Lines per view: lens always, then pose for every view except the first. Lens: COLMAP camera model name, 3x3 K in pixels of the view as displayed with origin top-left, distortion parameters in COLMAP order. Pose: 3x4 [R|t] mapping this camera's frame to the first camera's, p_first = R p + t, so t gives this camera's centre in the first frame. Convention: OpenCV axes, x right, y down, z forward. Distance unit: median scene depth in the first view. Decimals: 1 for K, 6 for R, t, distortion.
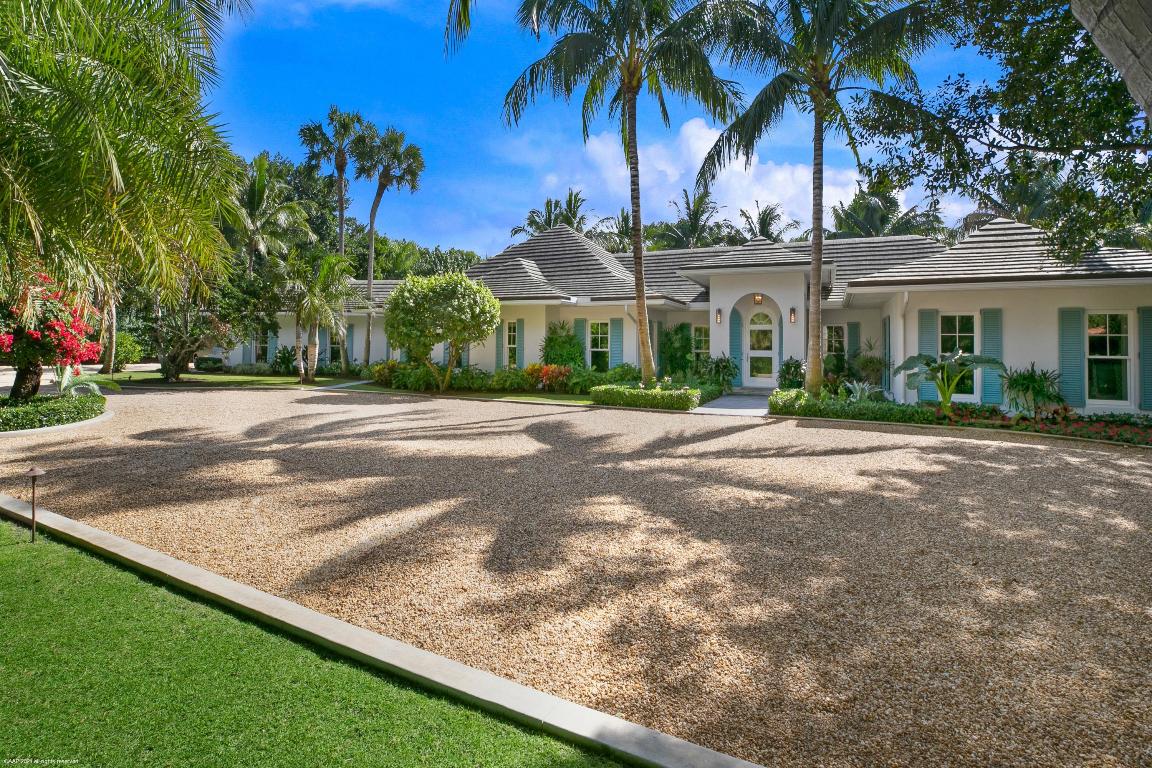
lens RADIAL K [[653.4, 0, 576.9], [0, 653.4, 325.7], [0, 0, 1]] dist [-0.003867, -0.000579]
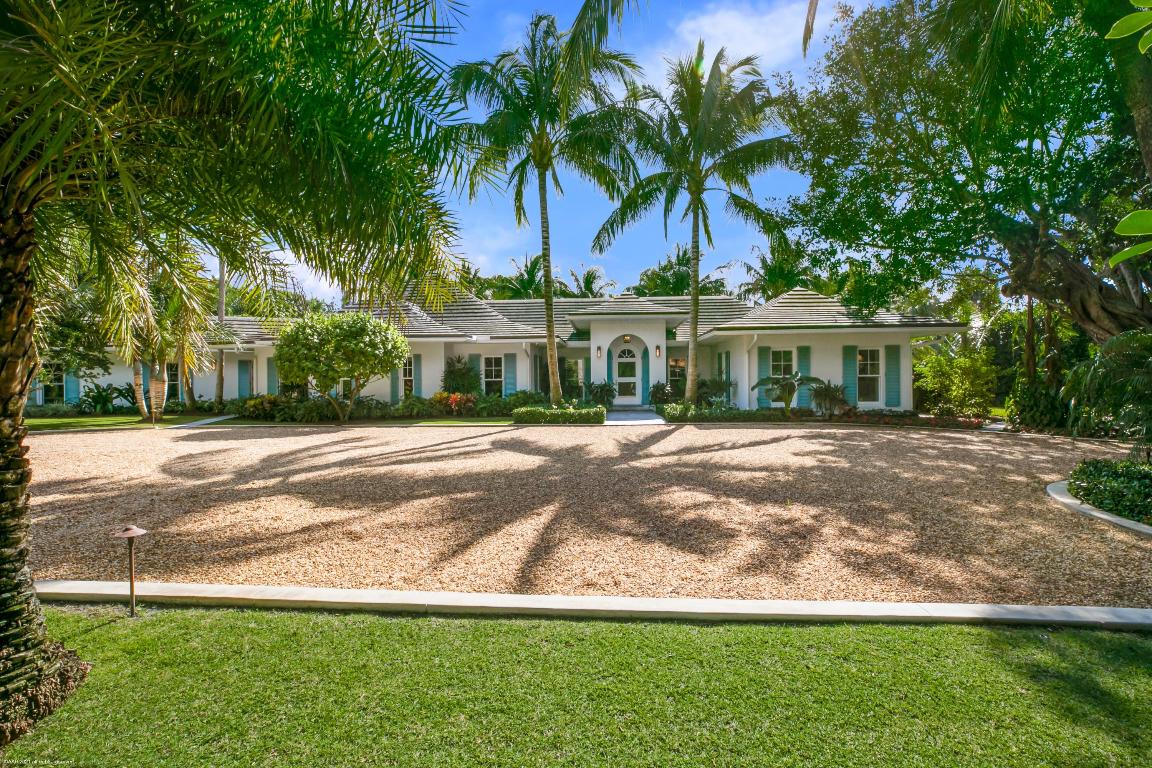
lens RADIAL K [[528.6, 0, 576.0], [0, 528.6, 384.0], [0, 0, 1]] dist [0.001441, 0.000168]
pose [[0.909651, -0.023527, 0.414706, -0.259875], [0.006327, 0.999064, 0.042800, 0.004527], [-0.415324, -0.036309, 0.908949, 0.054820]]
